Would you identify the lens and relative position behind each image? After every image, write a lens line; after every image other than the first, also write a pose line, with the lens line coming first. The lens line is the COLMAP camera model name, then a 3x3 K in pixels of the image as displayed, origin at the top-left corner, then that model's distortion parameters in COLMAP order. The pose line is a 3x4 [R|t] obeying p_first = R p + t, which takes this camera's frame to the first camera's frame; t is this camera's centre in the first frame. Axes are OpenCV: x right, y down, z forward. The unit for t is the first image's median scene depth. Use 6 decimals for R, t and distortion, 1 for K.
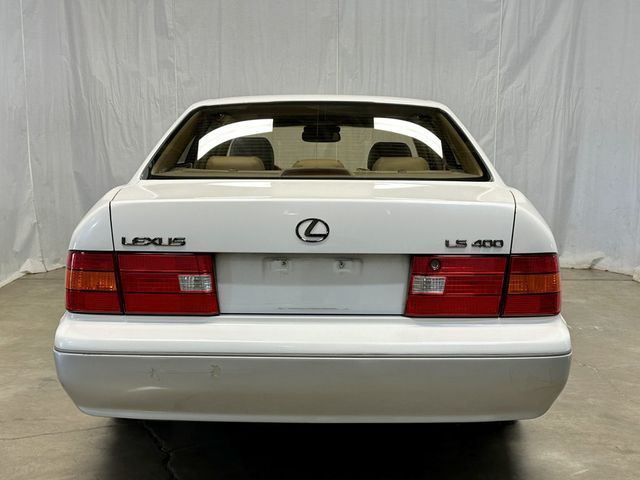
lens RADIAL K [[809.4, 0, 320.0], [0, 809.4, 240.0], [0, 0, 1]] dist [0.242123, -0.587567]
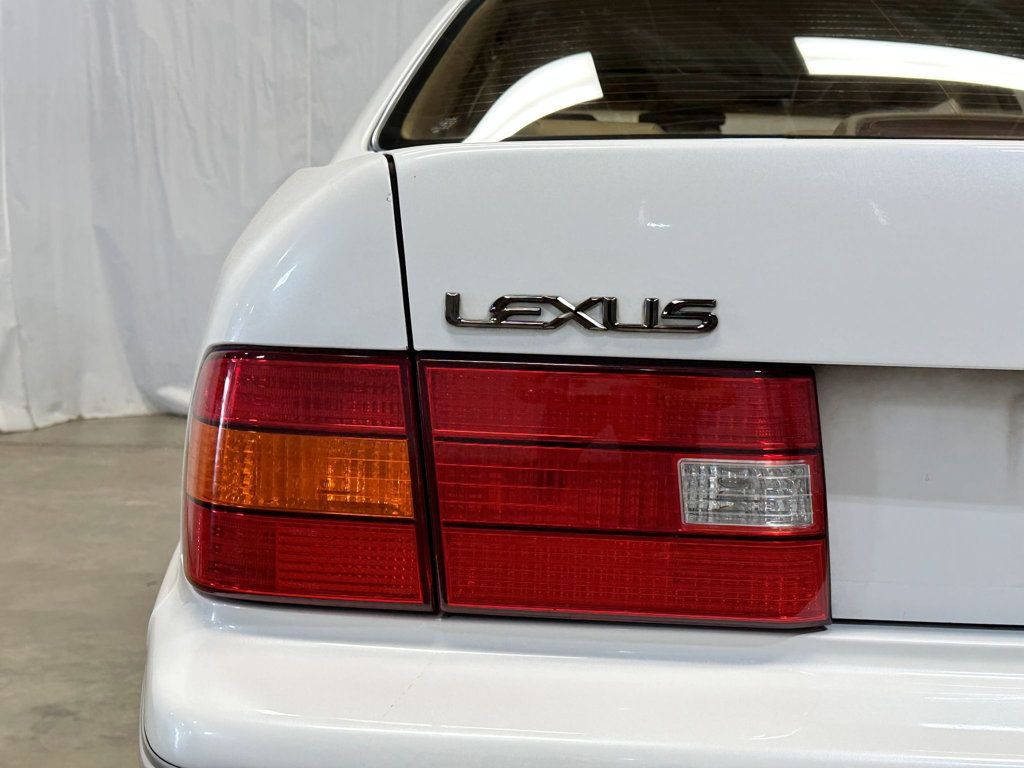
lens RADIAL K [[1295.0, 0, 512.0], [0, 1295.0, 384.0], [0, 0, 1]] dist [0.242123, -0.587567]
pose [[0.999091, 0.020642, 0.037303, -0.231398], [-0.020562, 0.999785, -0.002525, 0.022941], [-0.037347, 0.001756, 0.999301, 0.610891]]
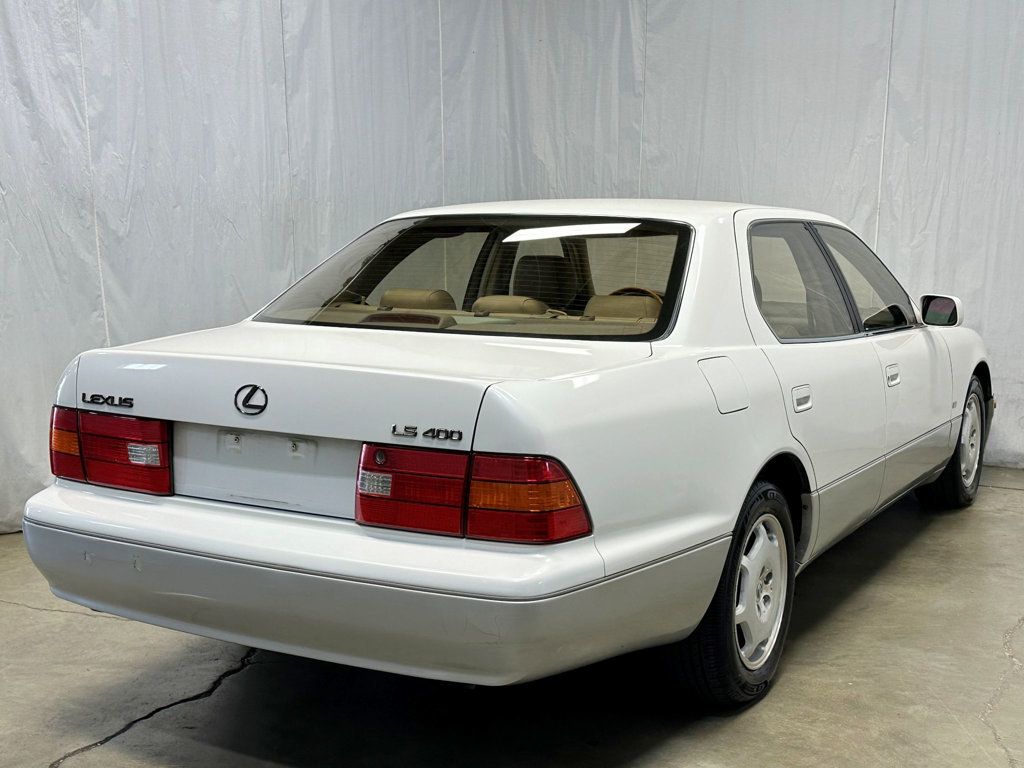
lens RADIAL K [[1295.0, 0, 512.0], [0, 1295.0, 384.0], [0, 0, 1]] dist [0.242123, -0.587567]
pose [[0.868950, 0.061881, -0.491017, 0.800451], [-0.059331, 0.998022, 0.020778, -0.066120], [0.491331, 0.011078, 0.870902, 0.025525]]
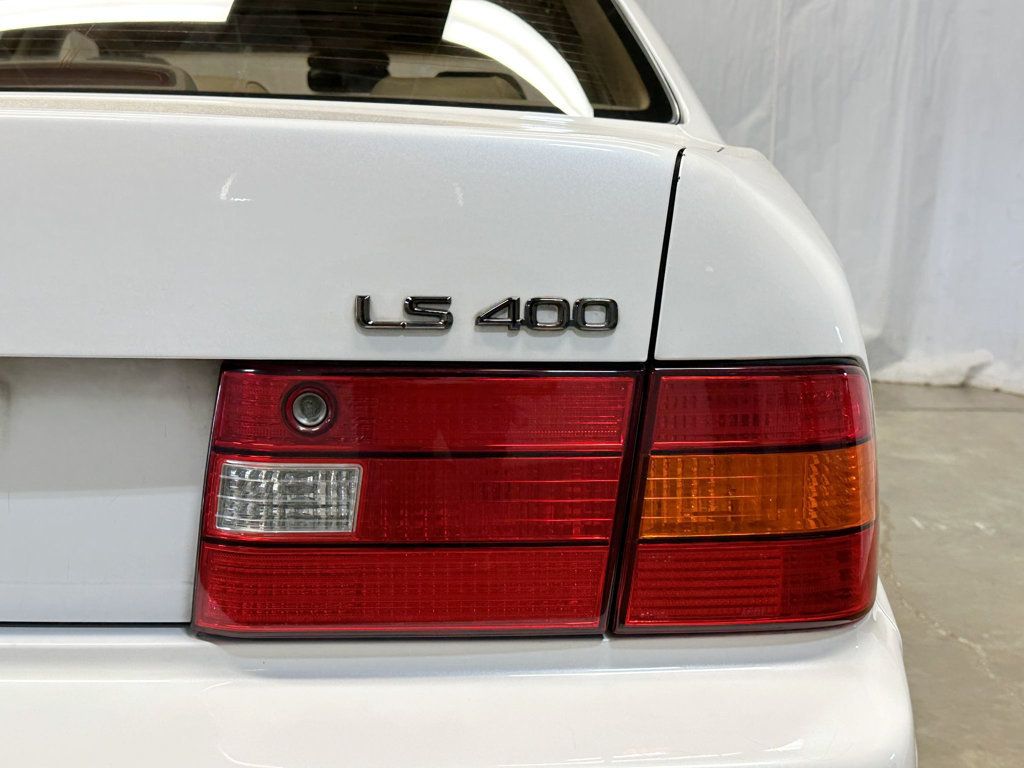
lens RADIAL K [[1295.0, 0, 512.0], [0, 1295.0, 384.0], [0, 0, 1]] dist [0.242123, -0.587567]
pose [[0.999964, 0.004457, -0.007255, 0.192955], [-0.004153, 0.999136, 0.041350, 0.008512], [0.007433, -0.041318, 0.999118, 0.630439]]
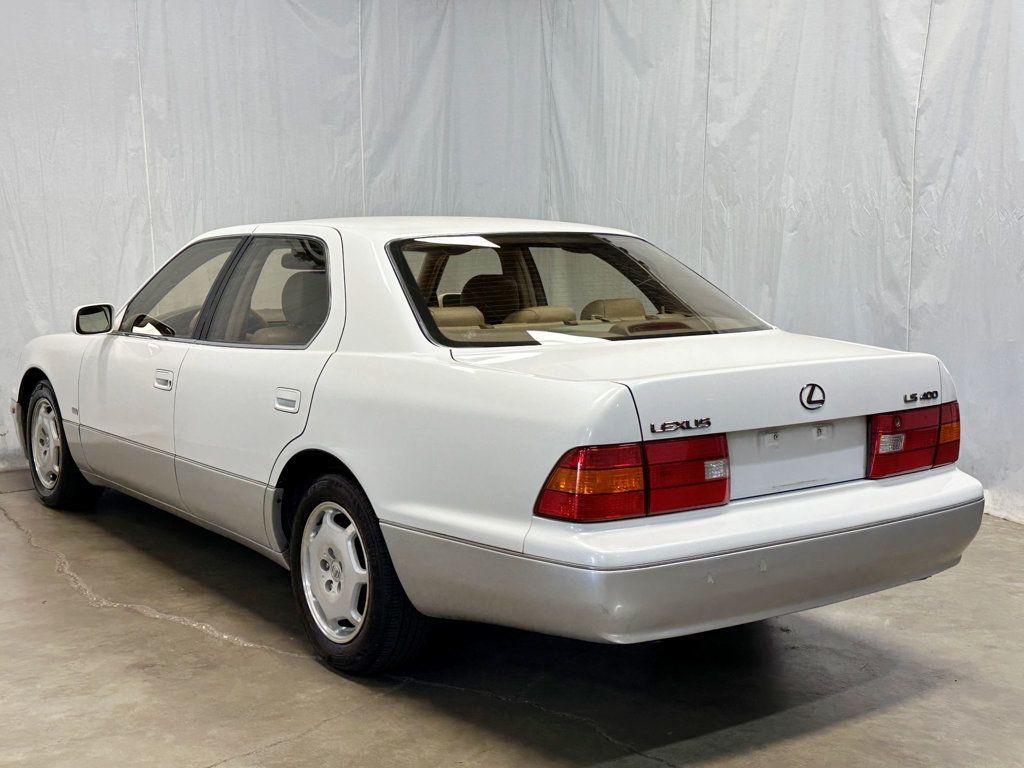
lens RADIAL K [[1295.0, 0, 512.0], [0, 1295.0, 384.0], [0, 0, 1]] dist [0.242123, -0.587567]
pose [[0.800375, -0.078104, 0.594391, -1.119398], [0.073950, 0.996768, 0.031400, -0.094732], [-0.594922, 0.018823, 0.803563, 0.014812]]
